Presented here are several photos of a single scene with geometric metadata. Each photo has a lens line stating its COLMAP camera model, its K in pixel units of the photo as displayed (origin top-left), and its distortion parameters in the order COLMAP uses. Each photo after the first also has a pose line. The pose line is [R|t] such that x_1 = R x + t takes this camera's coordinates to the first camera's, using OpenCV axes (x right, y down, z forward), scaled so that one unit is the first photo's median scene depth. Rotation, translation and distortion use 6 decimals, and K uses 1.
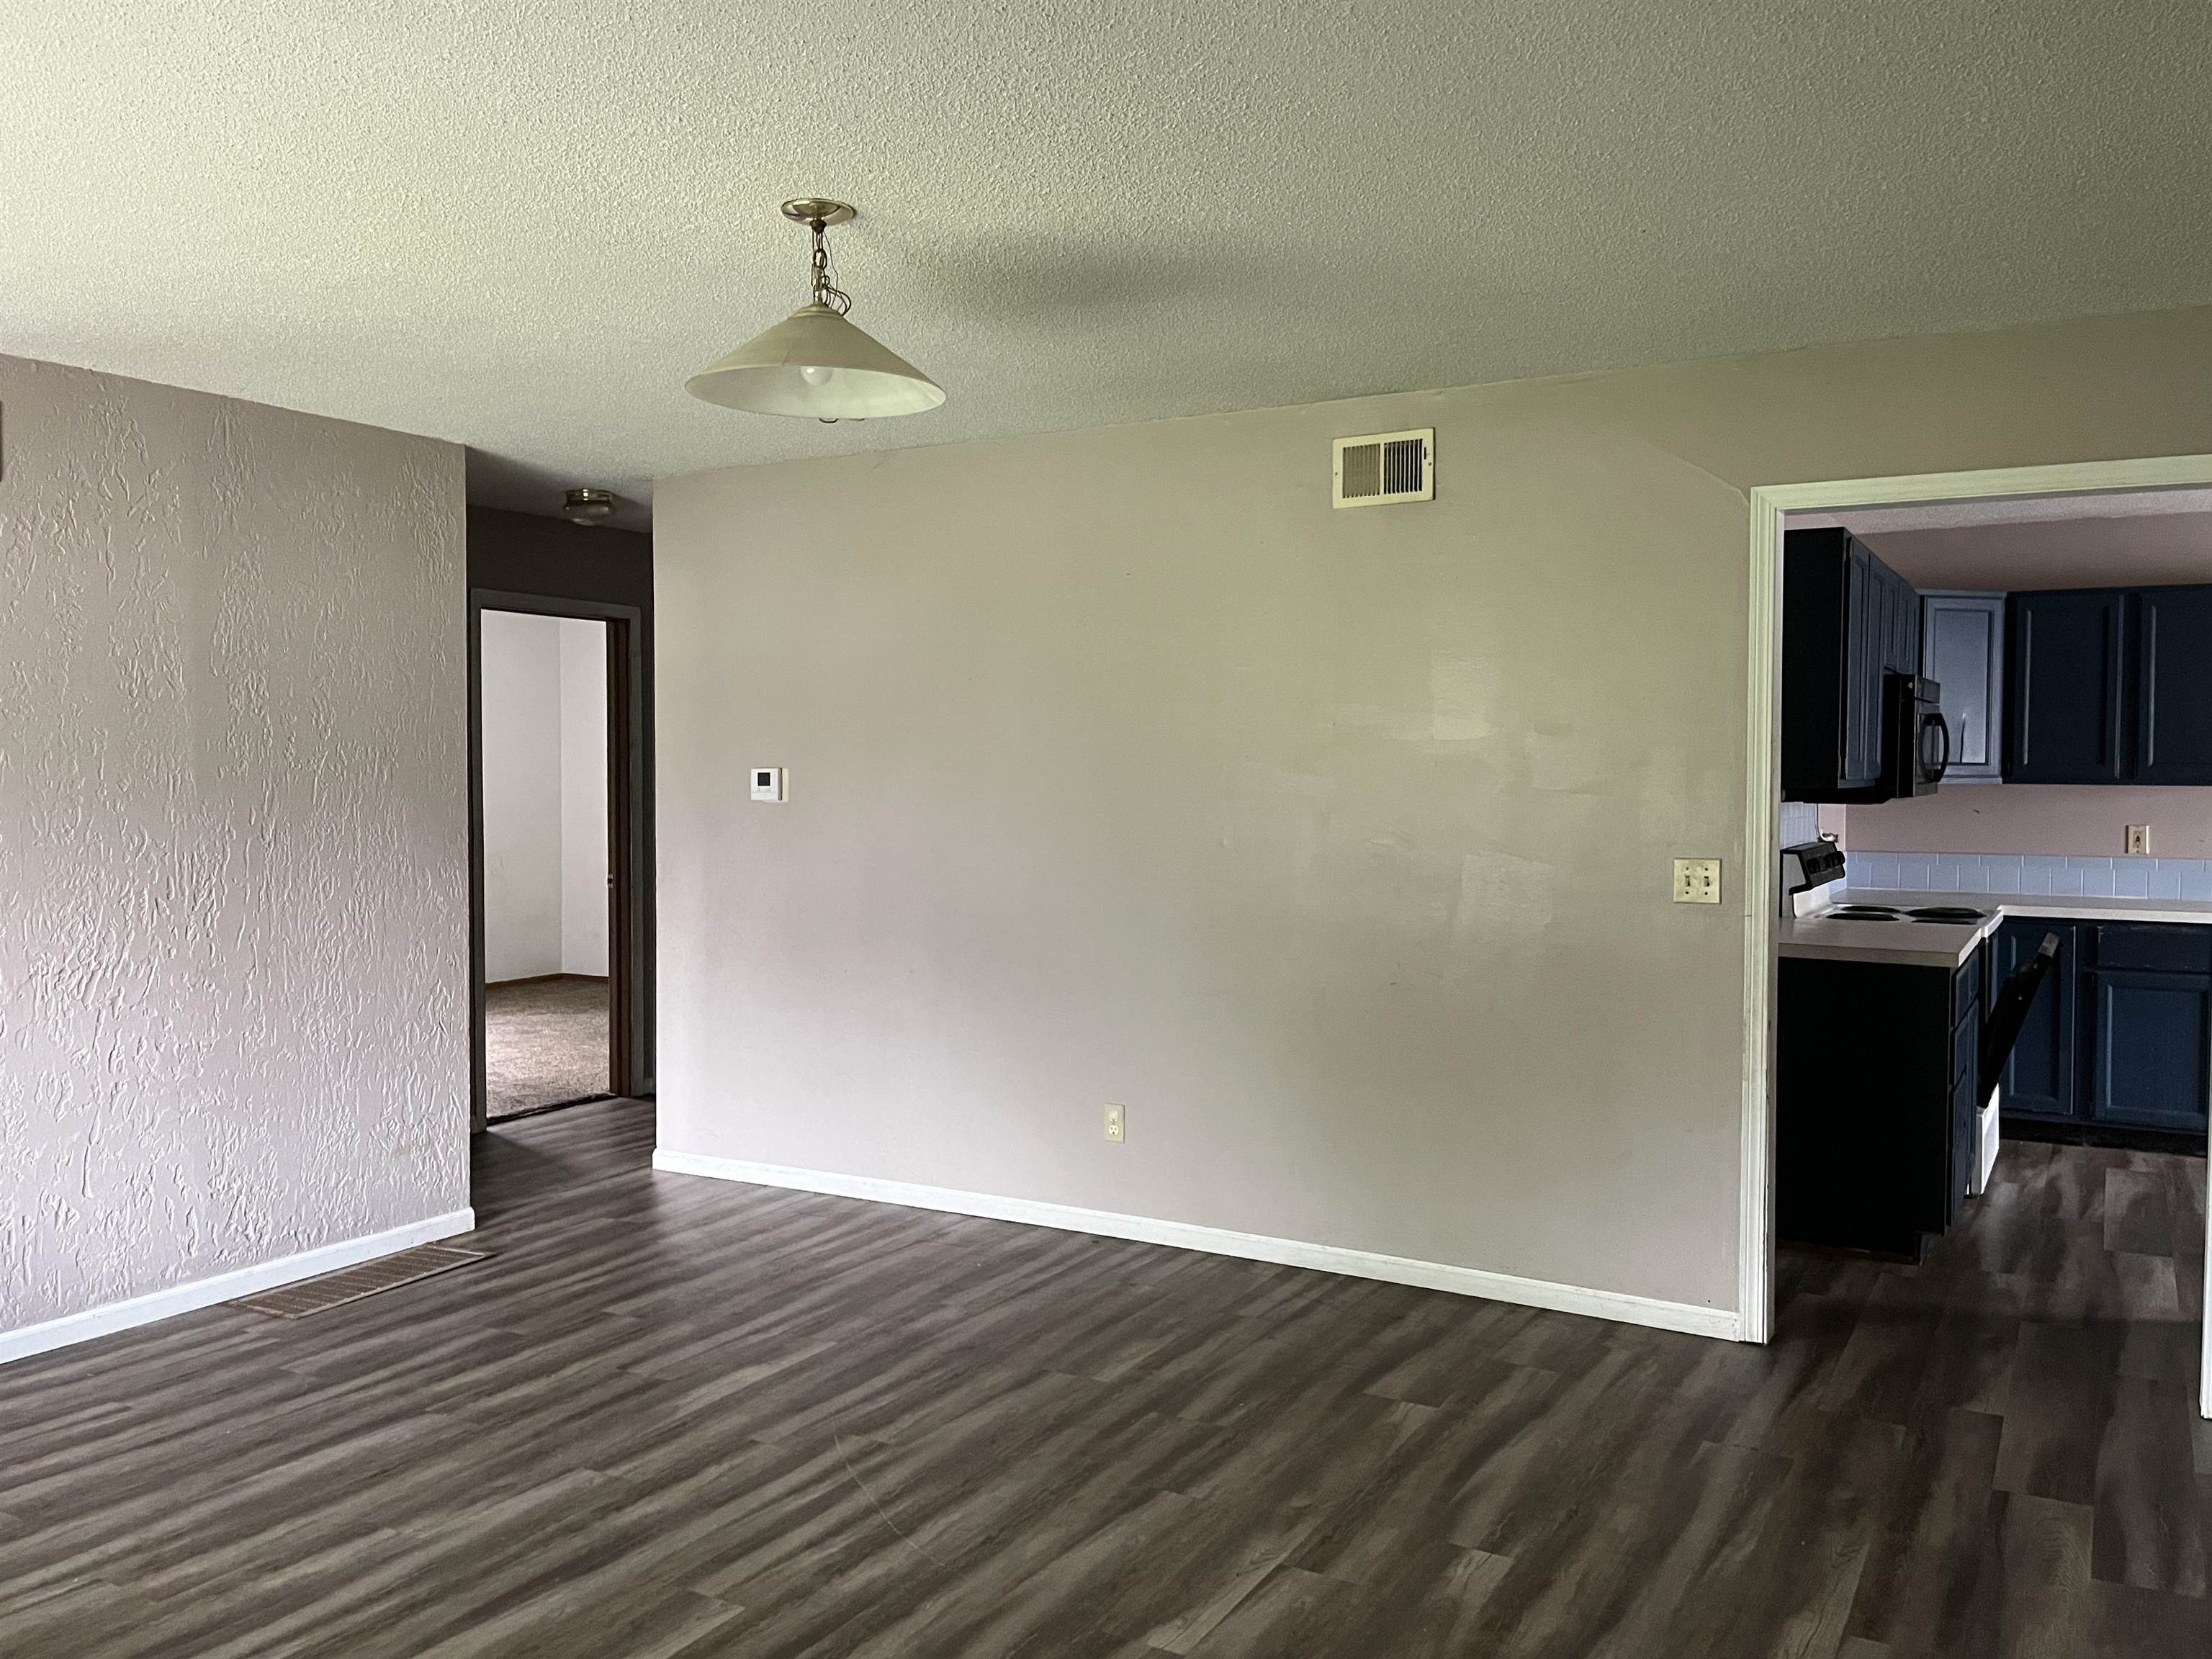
lens RADIAL K [[1752.5, 0, 1112.4], [0, 1752.5, 825.3], [0, 0, 1]] dist [0.071808, -0.097329]
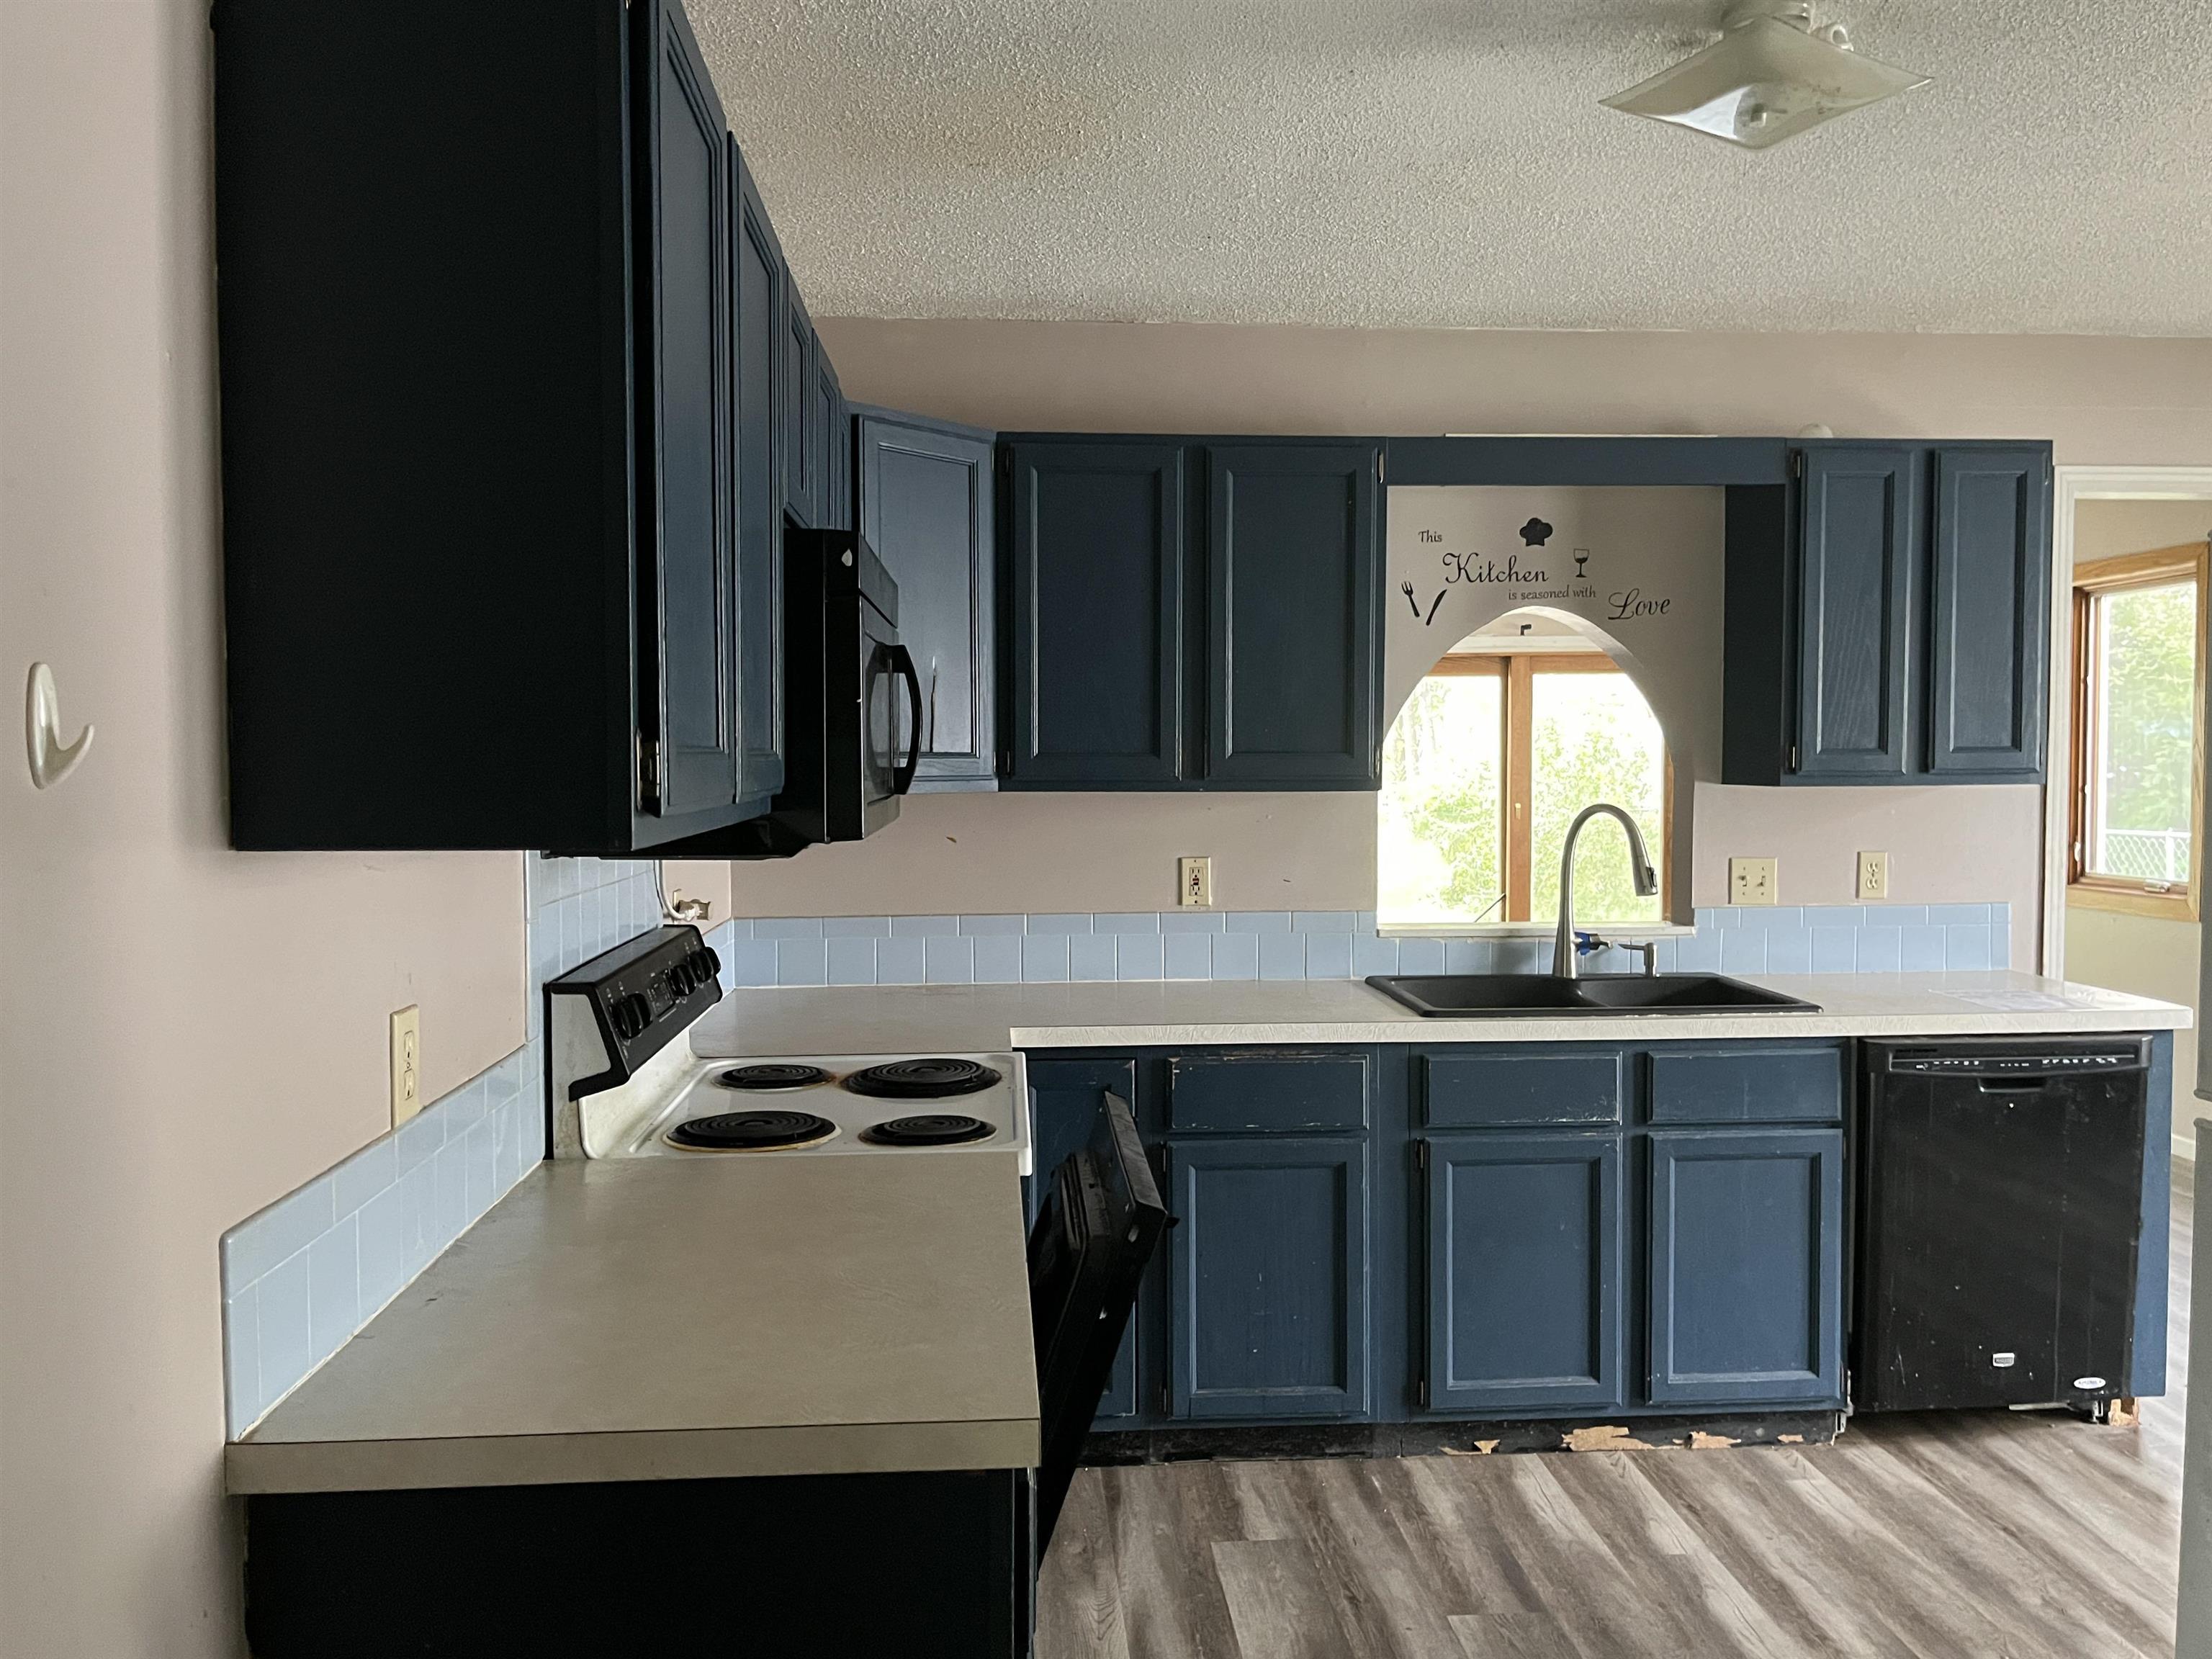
lens RADIAL K [[1752.5, 0, 1112.4], [0, 1752.5, 825.3], [0, 0, 1]] dist [0.071808, -0.097329]
pose [[0.832180, -0.025834, 0.553904, 0.205507], [0.022412, 0.999665, 0.012952, -0.016764], [-0.554053, 0.001636, 0.832480, 0.469107]]
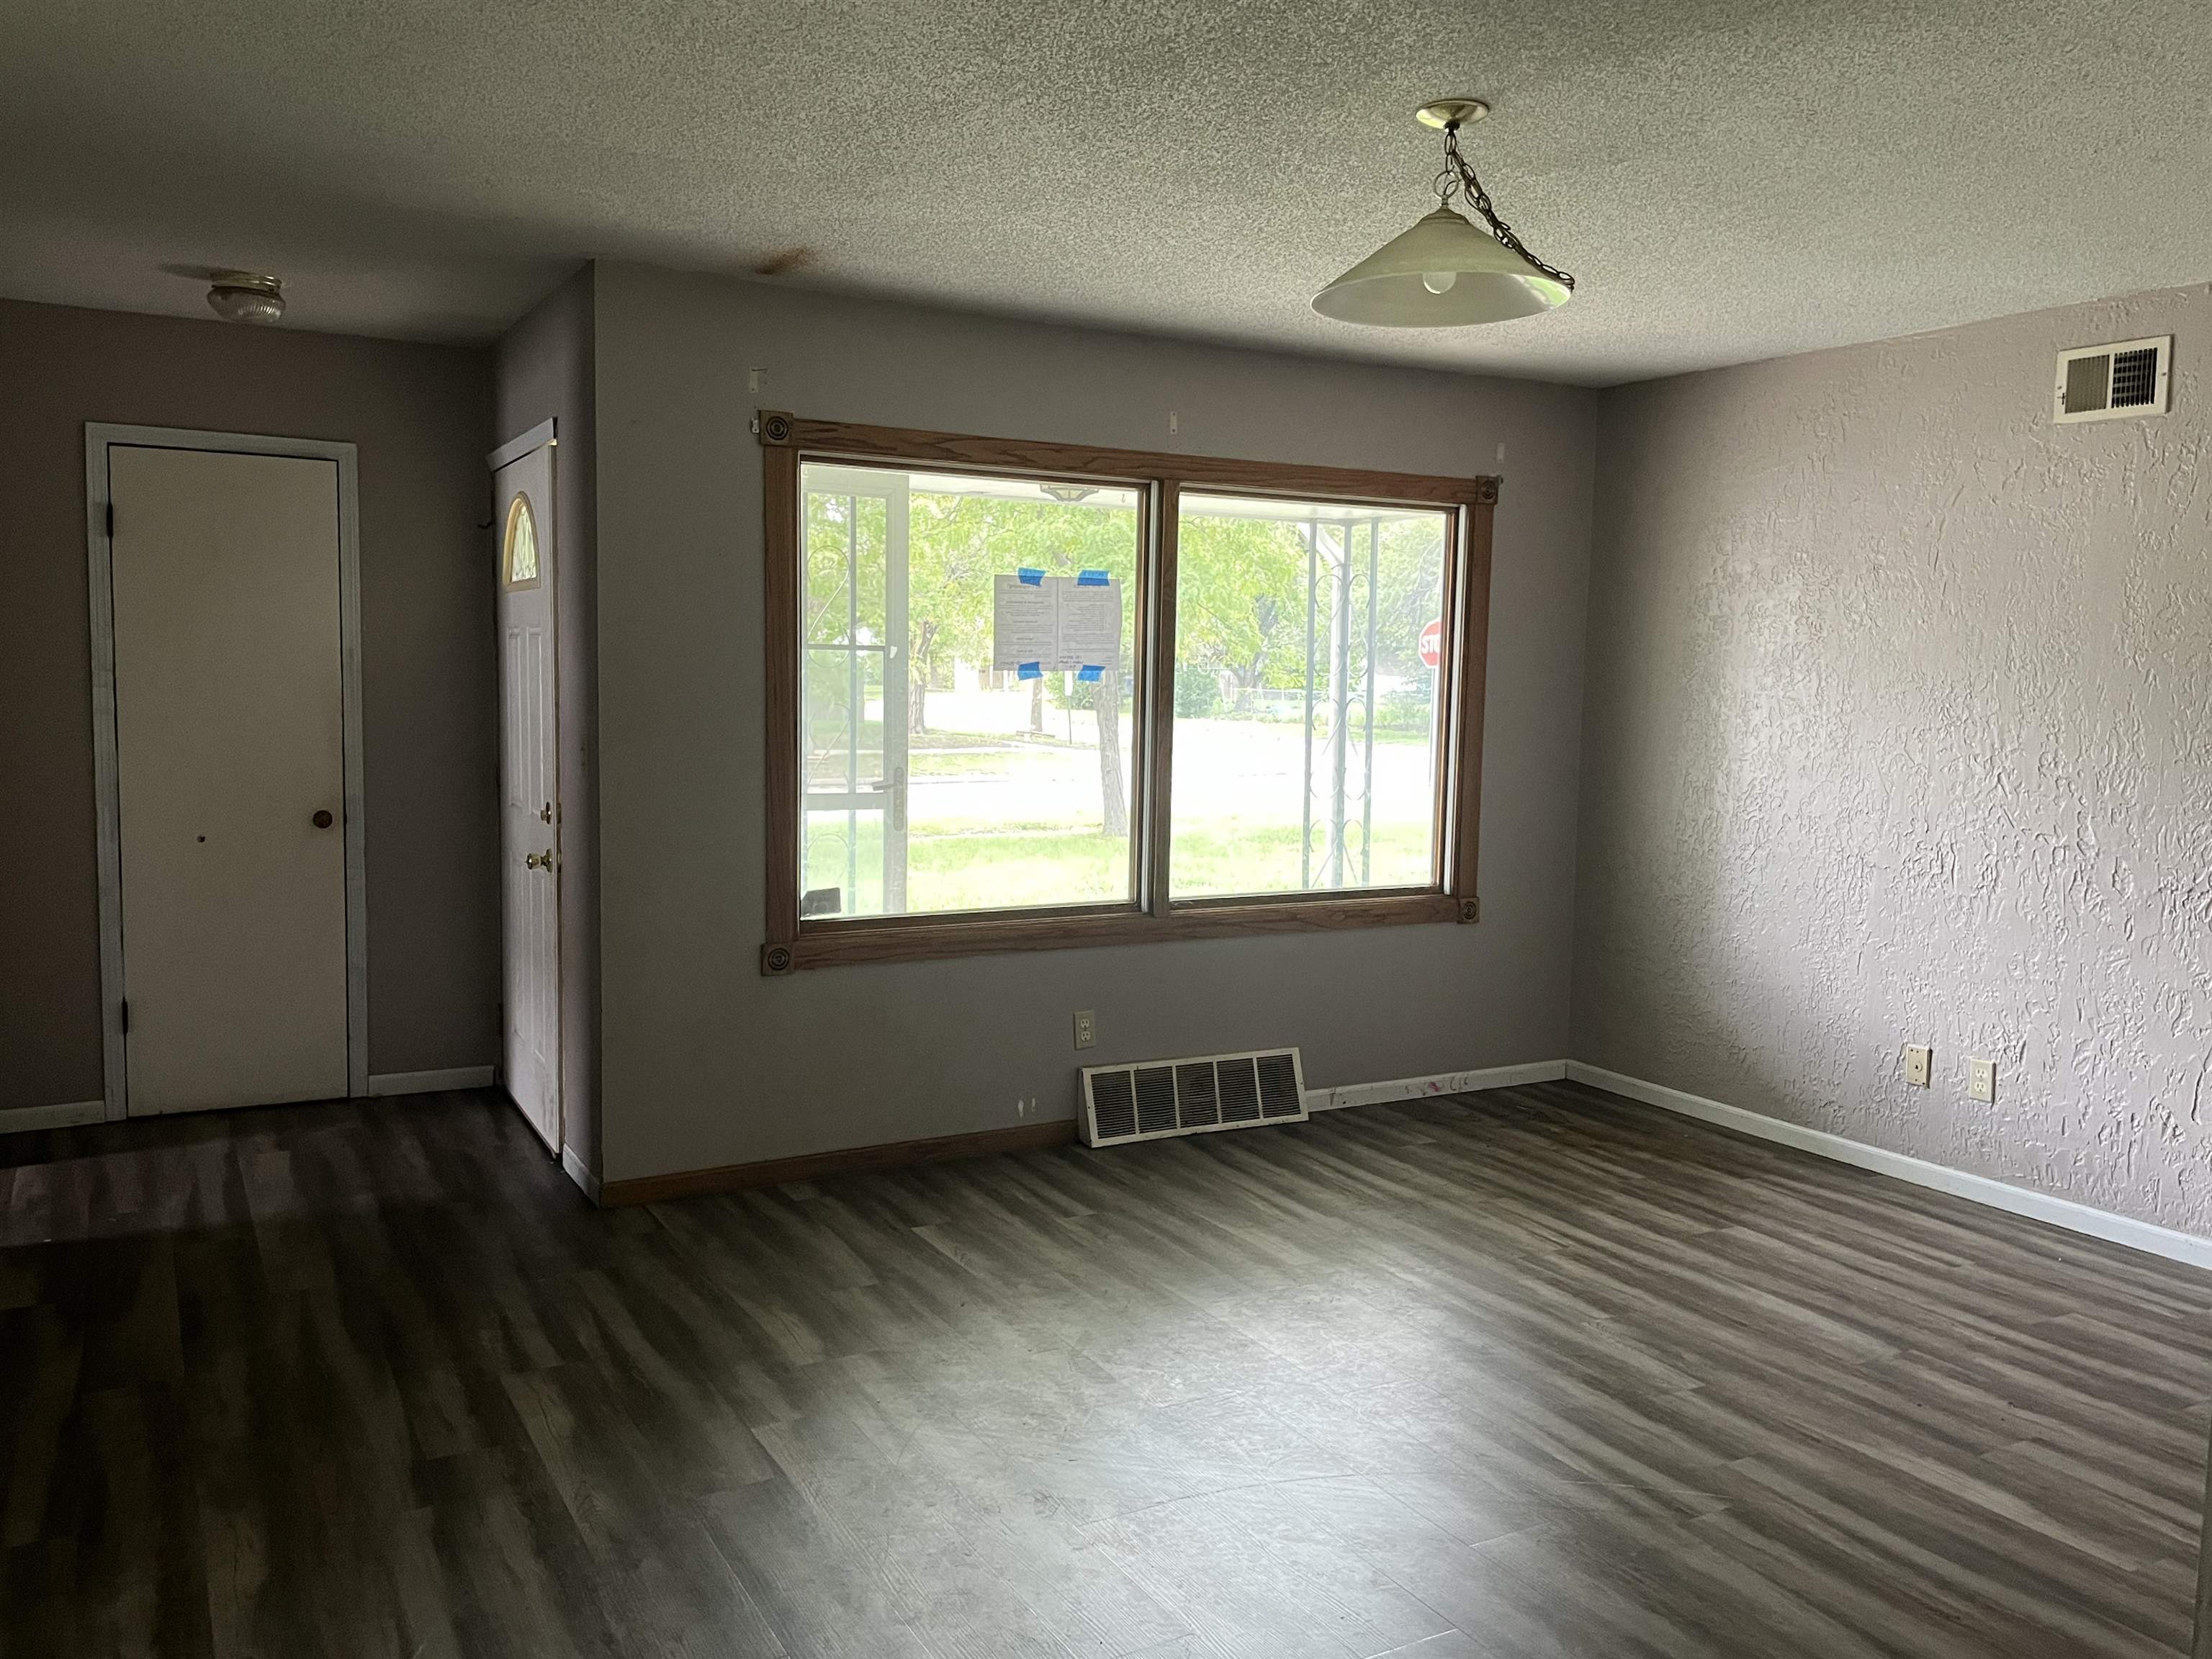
lens RADIAL K [[1752.5, 0, 1112.4], [0, 1752.5, 825.3], [0, 0, 1]] dist [0.071808, -0.097329]
pose [[-0.522970, 0.063696, -0.849968, 0.948378], [-0.045508, 0.993695, 0.102466, -0.048883], [0.851136, 0.092267, -0.516774, 1.628628]]
